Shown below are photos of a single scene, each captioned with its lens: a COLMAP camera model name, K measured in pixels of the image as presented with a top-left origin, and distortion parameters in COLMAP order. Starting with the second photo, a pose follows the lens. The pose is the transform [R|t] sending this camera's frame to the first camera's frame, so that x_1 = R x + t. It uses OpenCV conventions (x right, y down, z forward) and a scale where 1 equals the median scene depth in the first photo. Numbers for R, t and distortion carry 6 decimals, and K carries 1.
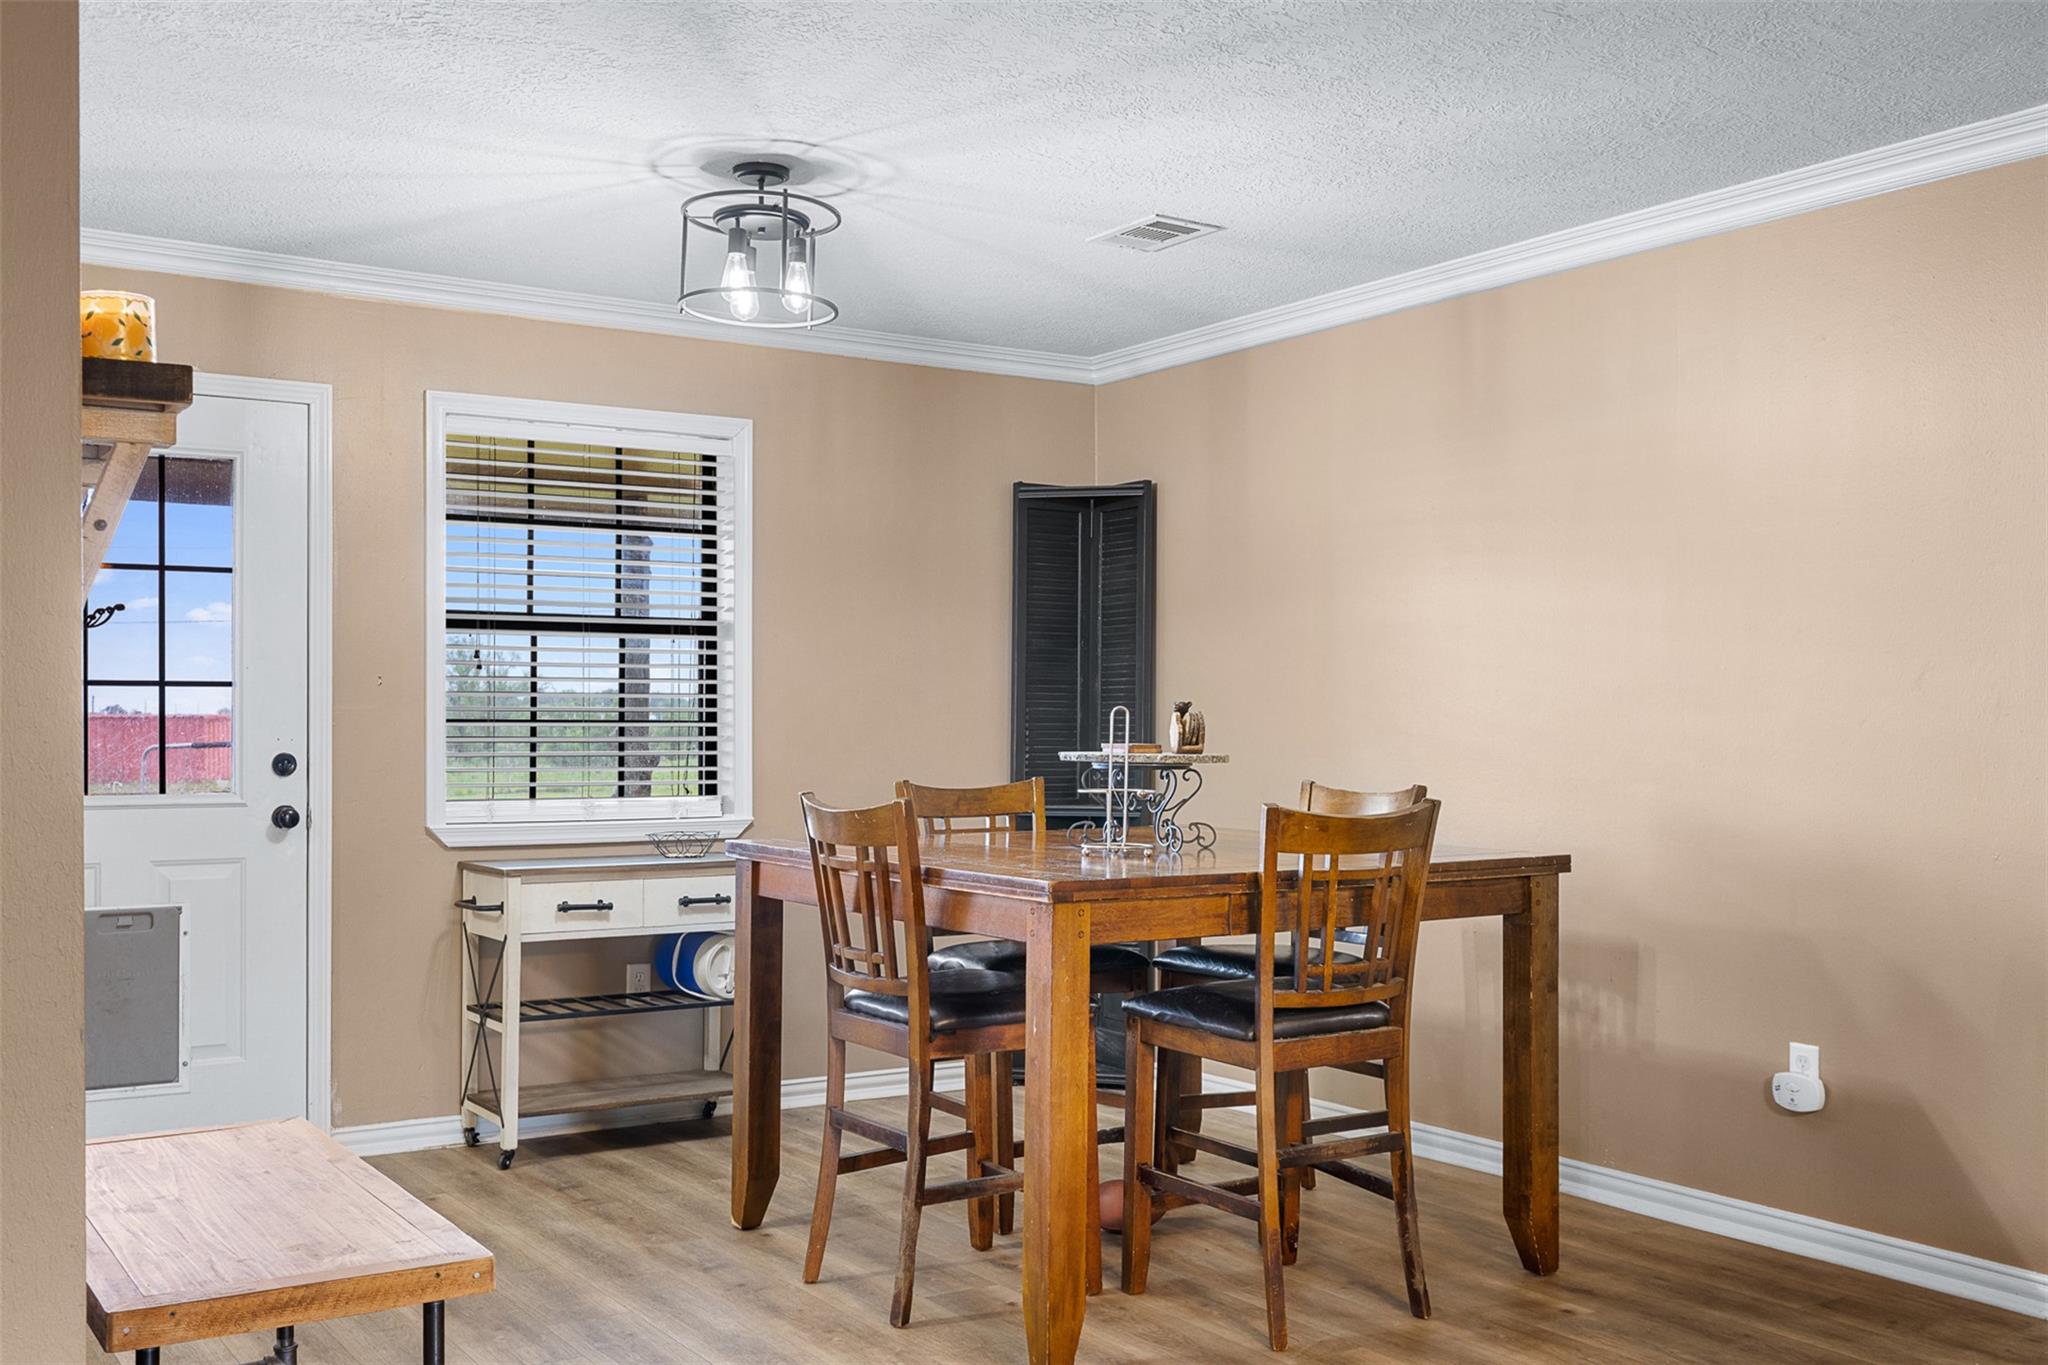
lens RADIAL K [[1991.5, 0, 1024.2], [0, 1991.5, 728.6], [0, 0, 1]] dist [0.006246, 0.001159]
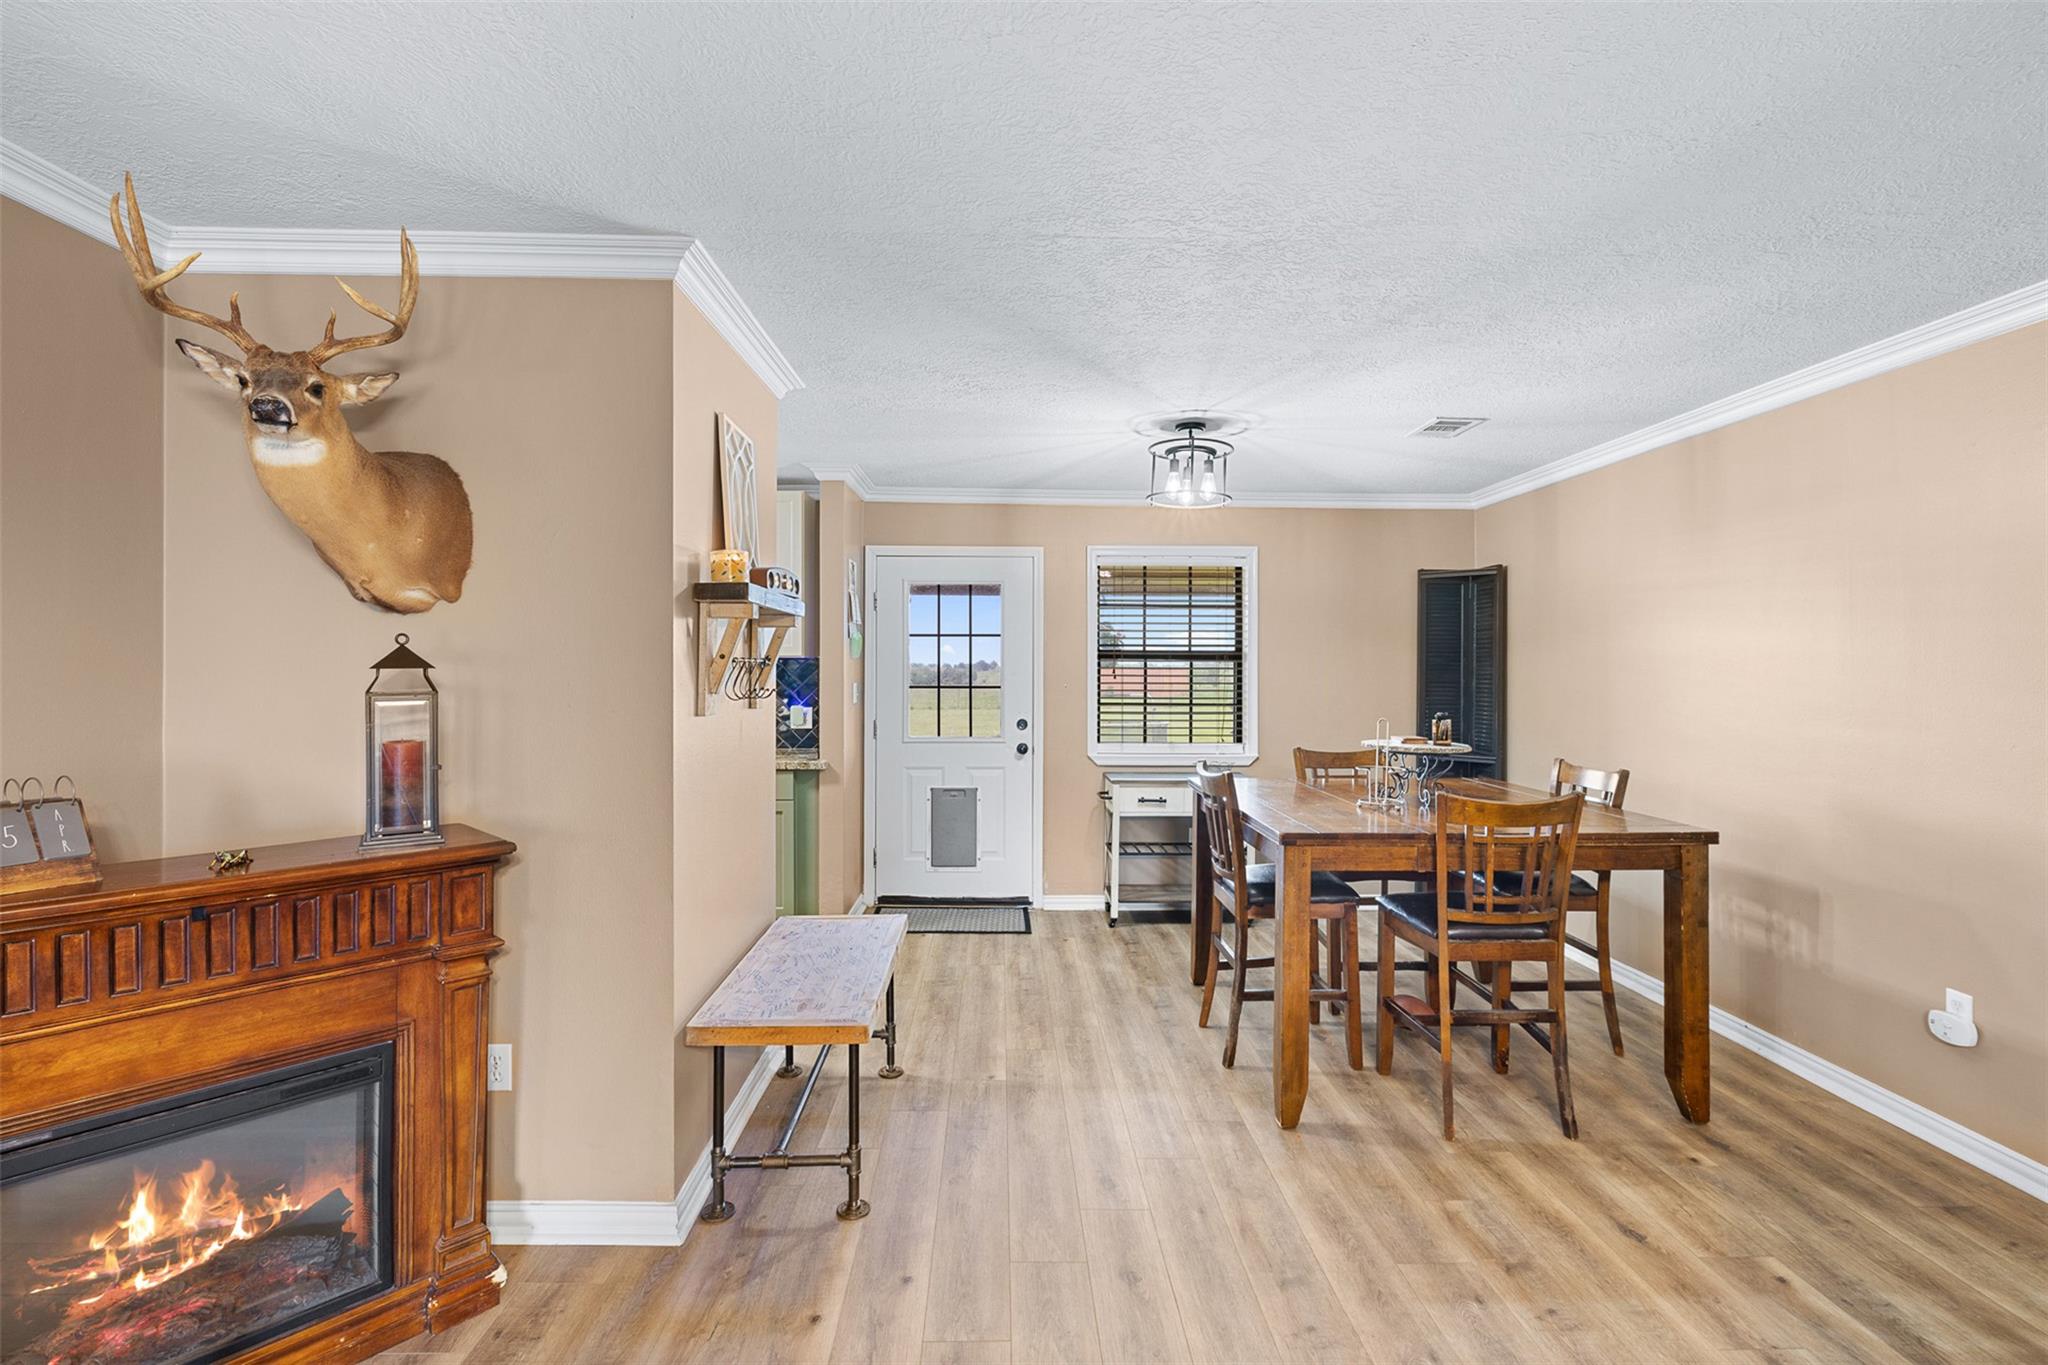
lens RADIAL K [[935.2, 0, 1028.3], [0, 935.2, 663.8], [0, 0, 1]] dist [0.000790, 0.000554]
pose [[0.851239, -0.000229, -0.524778, 0.190585], [-0.004044, 0.999967, -0.006996, -0.046345], [0.524762, 0.008077, 0.851211, 0.160175]]
